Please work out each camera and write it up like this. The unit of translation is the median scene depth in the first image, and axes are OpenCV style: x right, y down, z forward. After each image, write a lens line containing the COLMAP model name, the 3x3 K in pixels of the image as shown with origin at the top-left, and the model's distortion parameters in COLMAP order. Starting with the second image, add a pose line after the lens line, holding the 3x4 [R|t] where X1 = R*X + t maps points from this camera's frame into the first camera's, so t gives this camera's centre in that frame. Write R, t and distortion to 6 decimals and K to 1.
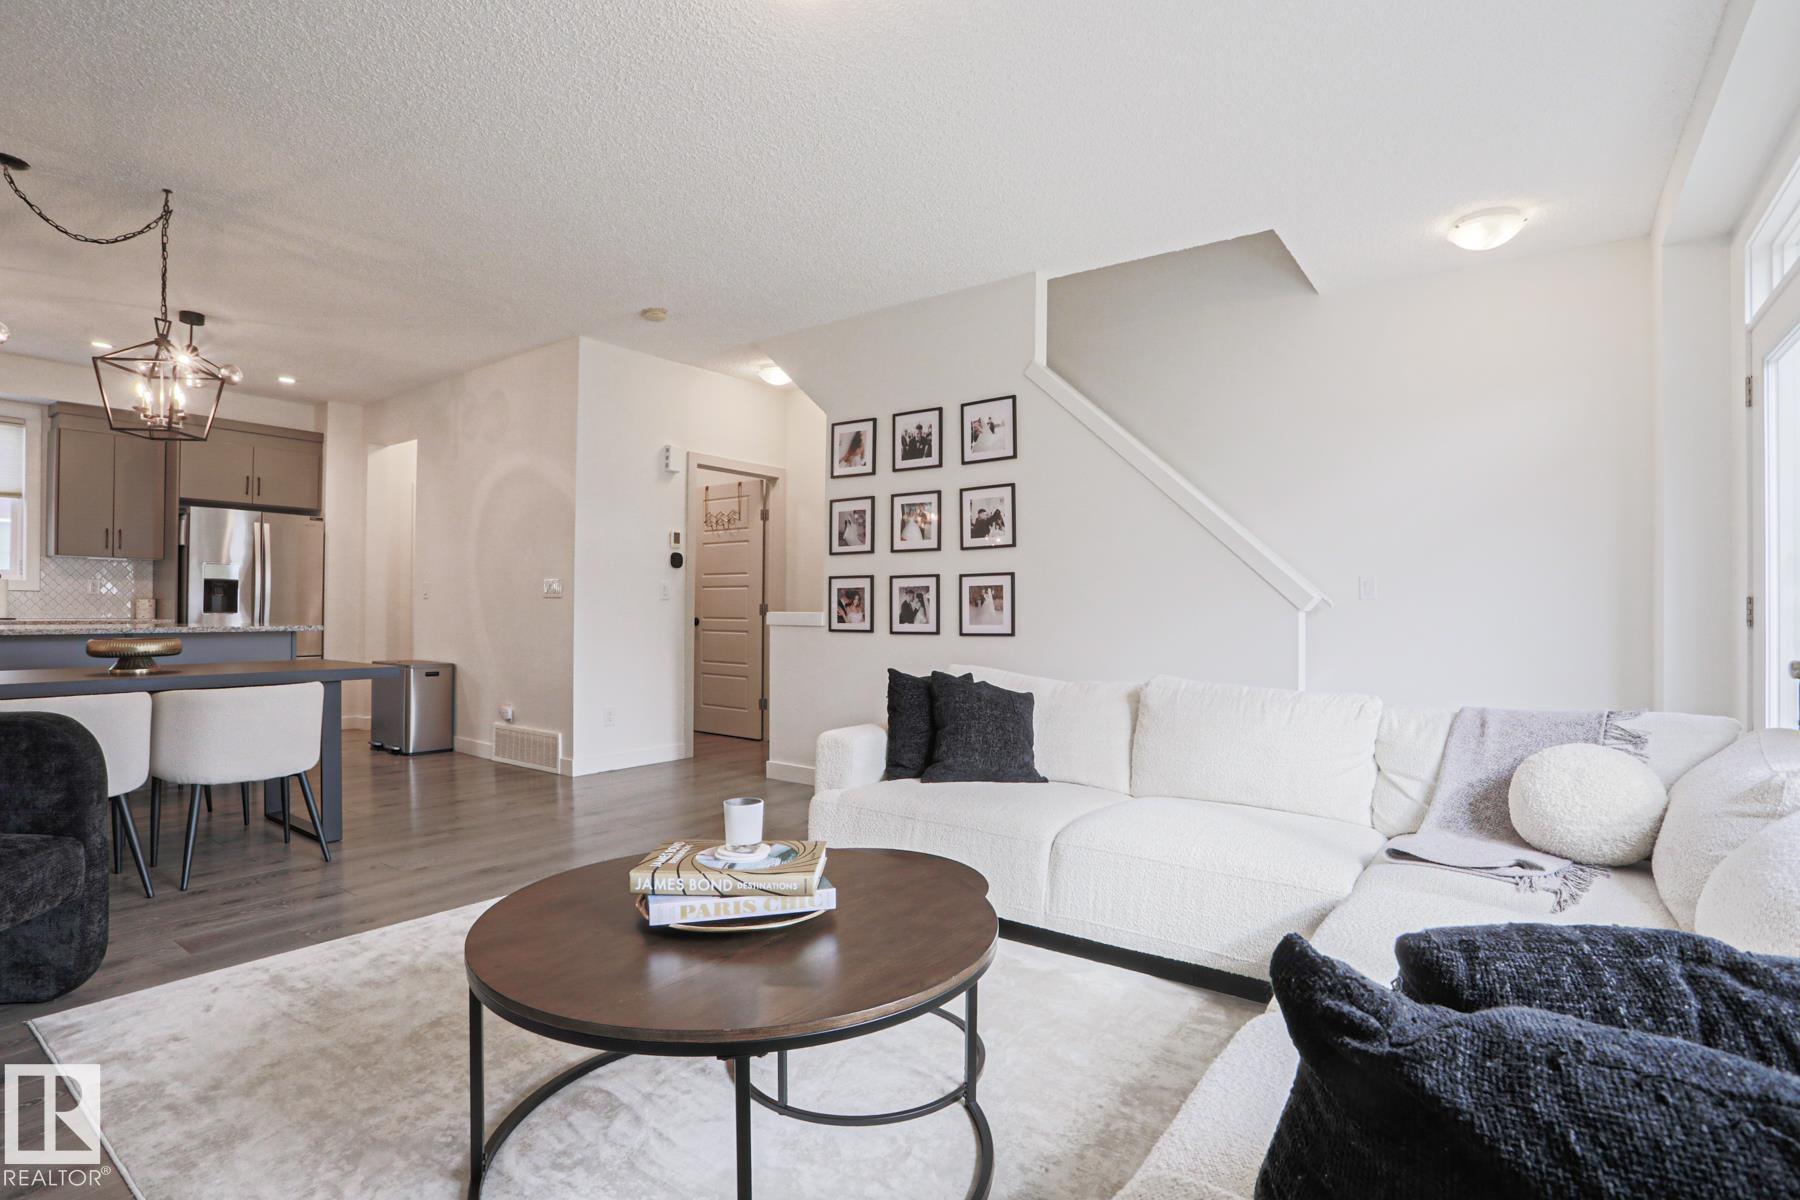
lens RADIAL K [[884.0, 0, 895.8], [0, 884.0, 604.4], [0, 0, 1]] dist [-0.078279, 0.035588]
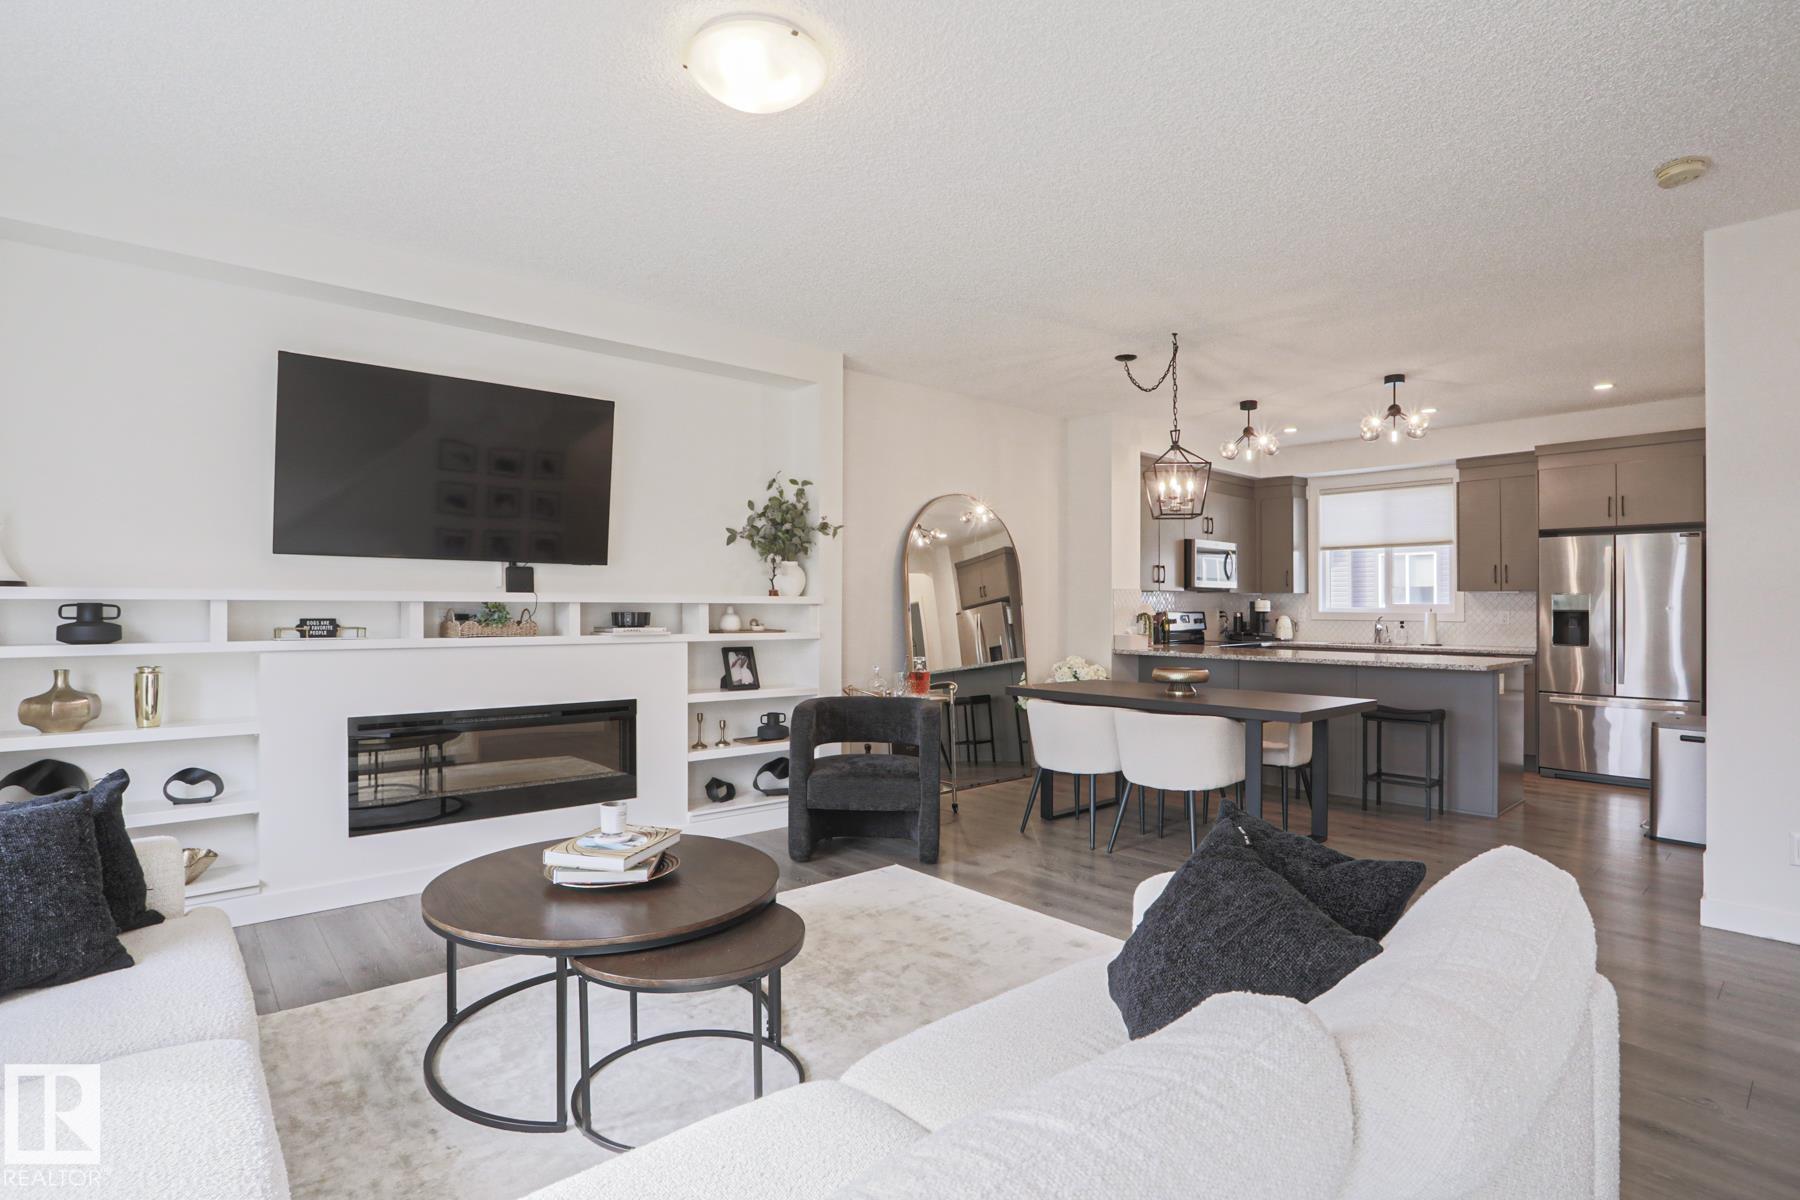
lens RADIAL K [[884.0, 0, 895.8], [0, 884.0, 604.4], [0, 0, 1]] dist [-0.078279, 0.035588]
pose [[-0.213647, -0.009956, -0.976860, 0.439363], [-0.000801, 0.999950, -0.010016, -0.037630], [0.976911, -0.001358, -0.213644, 0.666732]]
